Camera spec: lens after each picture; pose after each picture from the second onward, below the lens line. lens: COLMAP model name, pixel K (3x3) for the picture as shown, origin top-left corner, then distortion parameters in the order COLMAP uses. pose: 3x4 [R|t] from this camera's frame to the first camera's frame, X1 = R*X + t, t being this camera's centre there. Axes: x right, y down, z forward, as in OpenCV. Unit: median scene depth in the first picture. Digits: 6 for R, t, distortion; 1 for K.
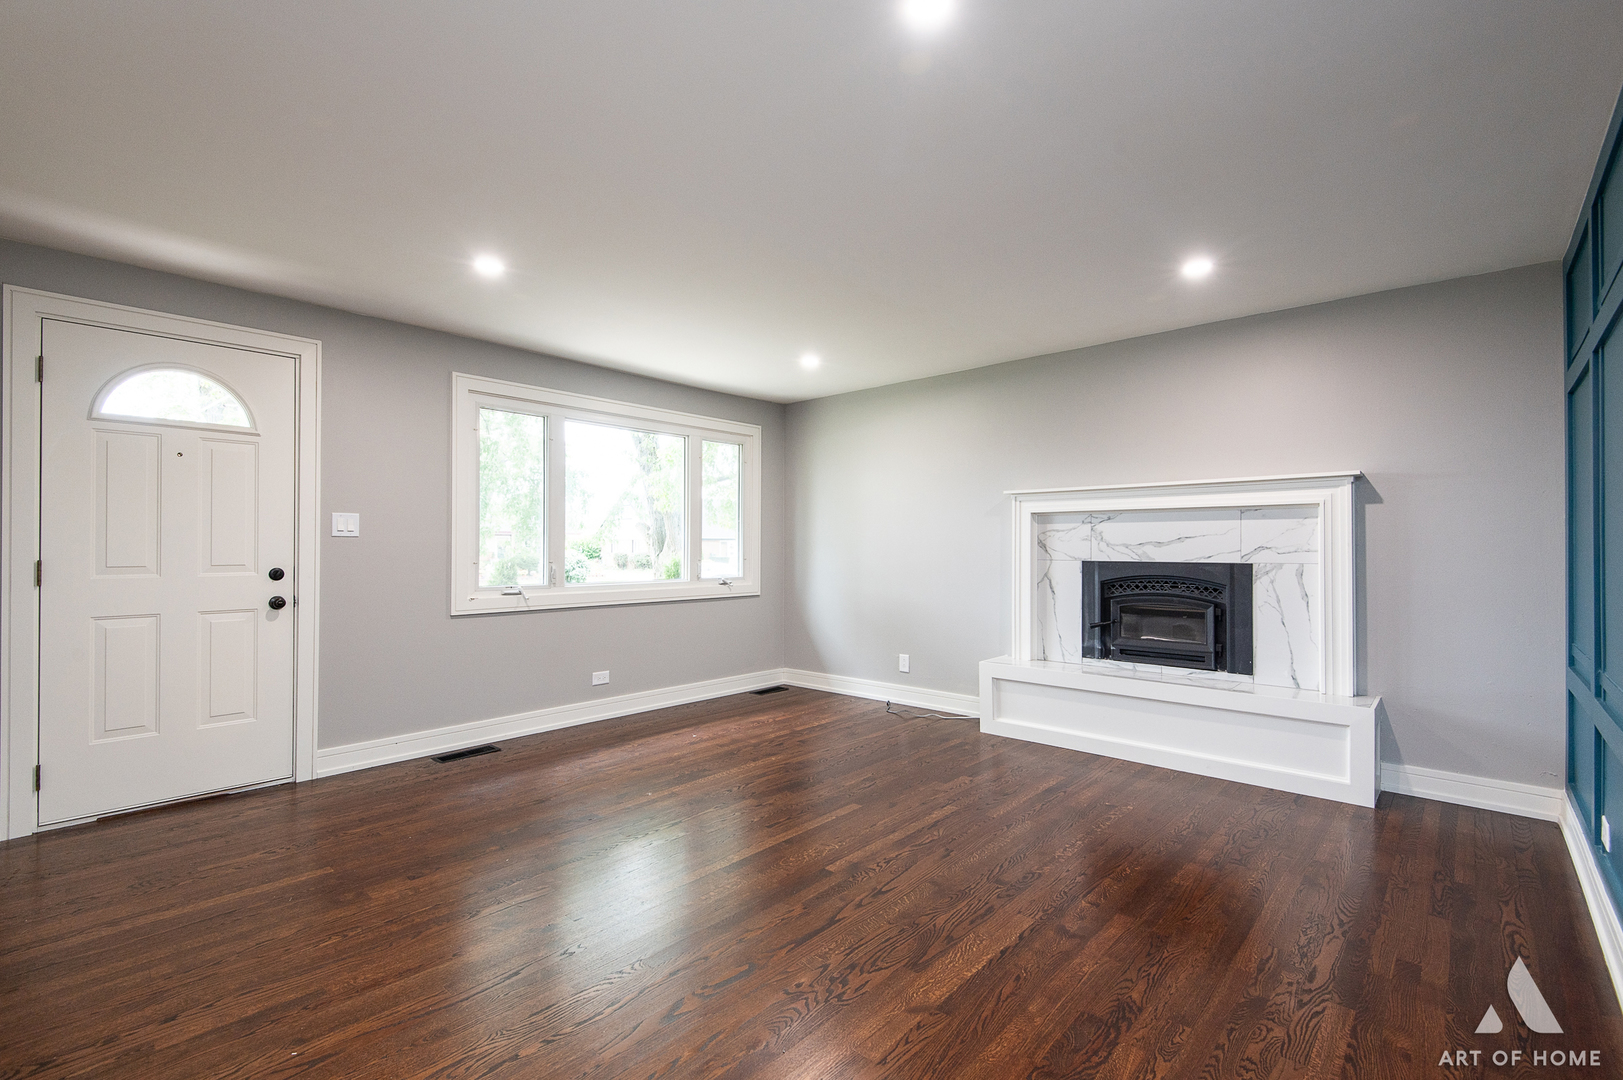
lens RADIAL K [[729.3, 0, 809.1], [0, 729.3, 541.7], [0, 0, 1]] dist [0.017264, -0.007521]
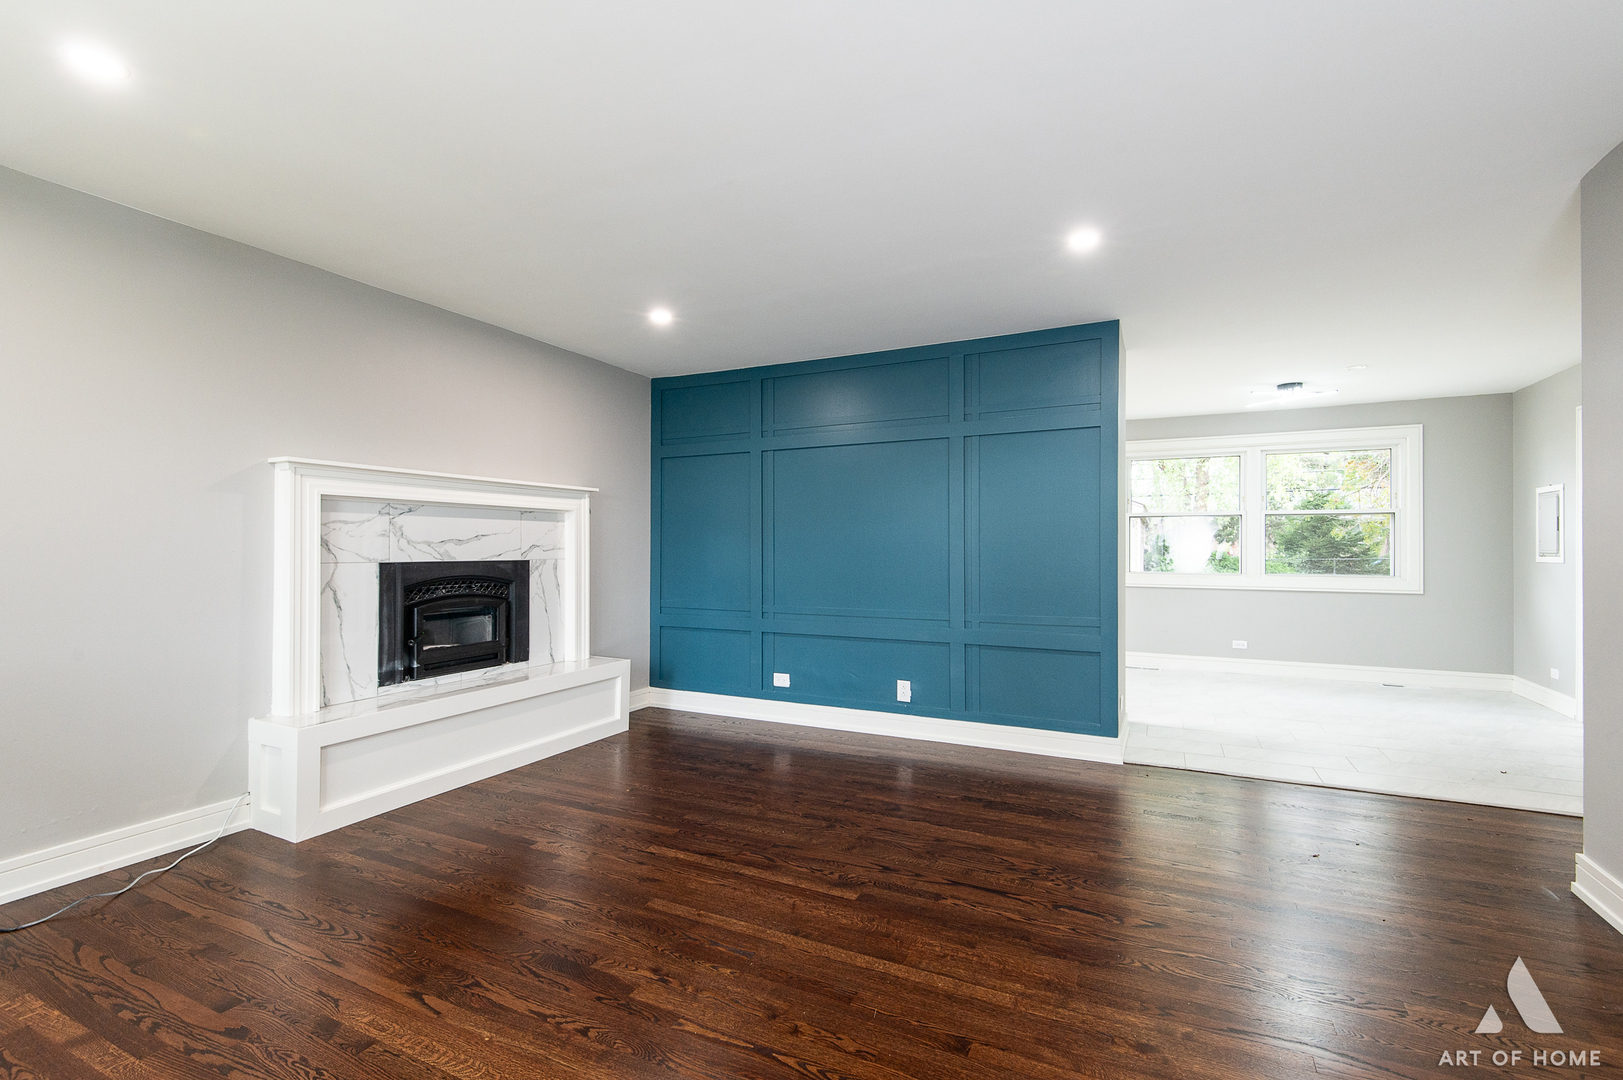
lens RADIAL K [[729.3, 0, 800.2], [0, 729.3, 549.7], [0, 0, 1]] dist [0.017264, -0.007521]
pose [[-0.266057, -0.006024, 0.963938, -0.550136], [-0.009752, 0.999946, 0.003558, 0.005898], [-0.963908, -0.008454, -0.266102, 0.863642]]
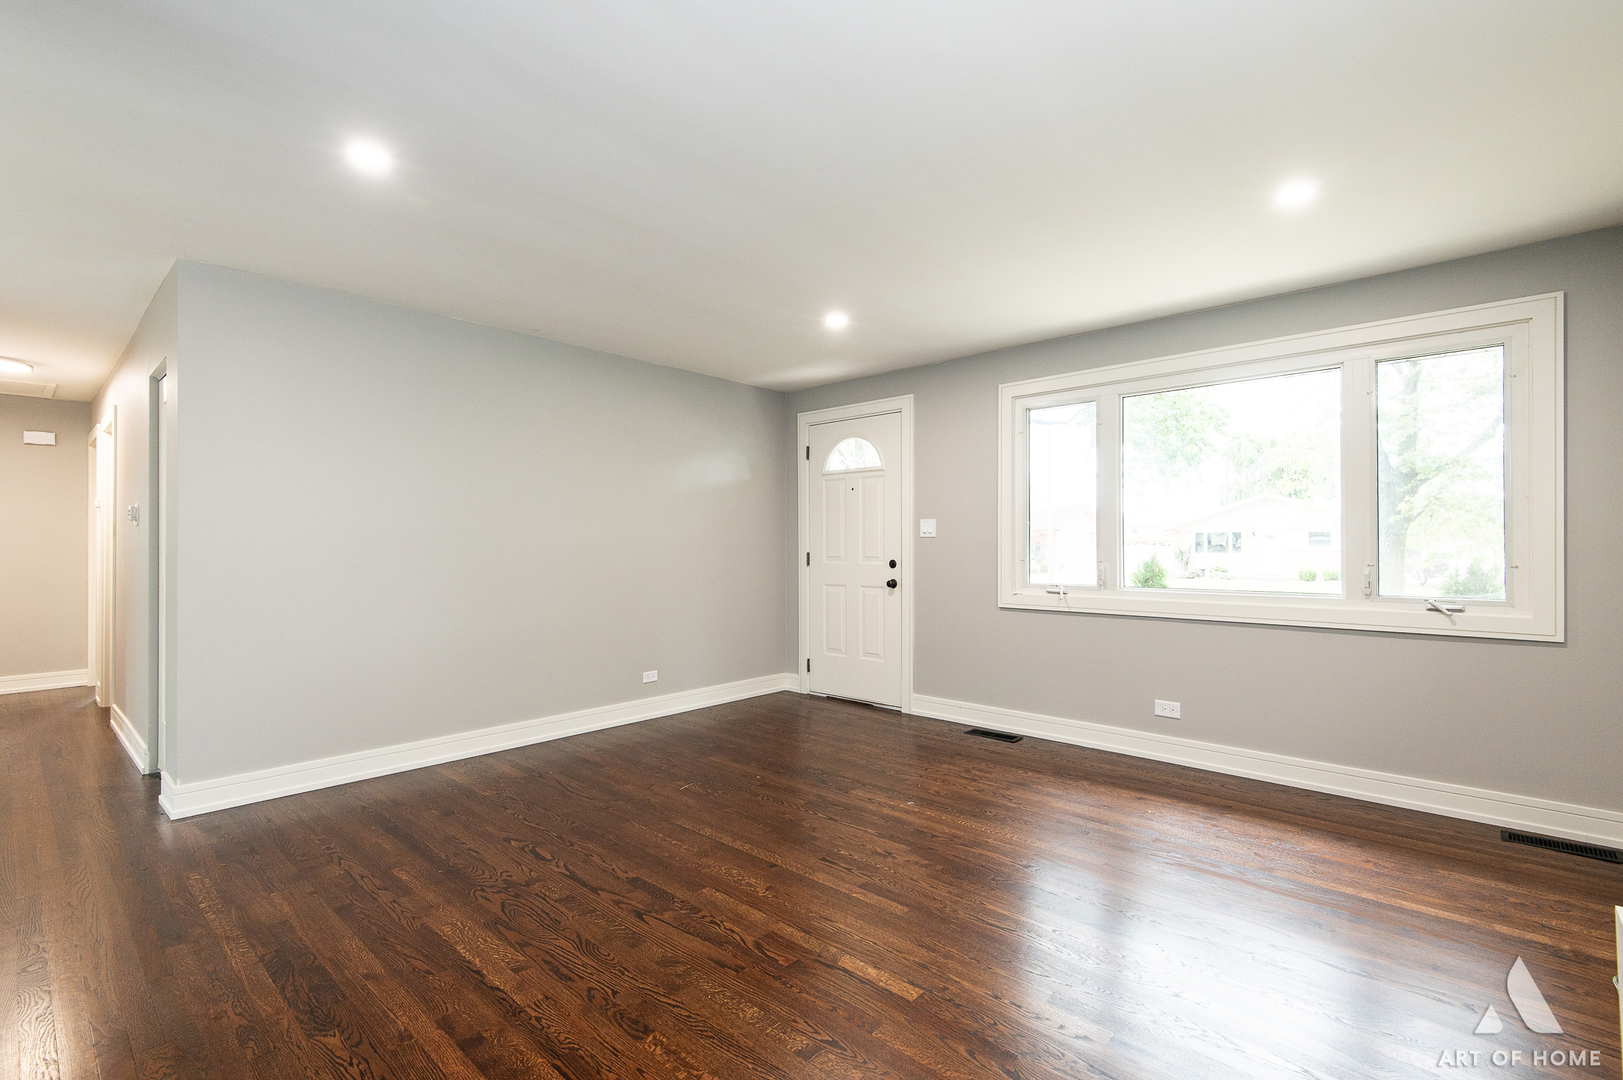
lens RADIAL K [[729.3, 0, 808.4], [0, 729.3, 538.4], [0, 0, 1]] dist [0.017264, -0.007521]
pose [[-0.005030, -0.010002, -0.999937, 0.635516], [0.008869, 0.999910, -0.010046, 0.006101], [0.999948, -0.008919, -0.004941, 0.749565]]
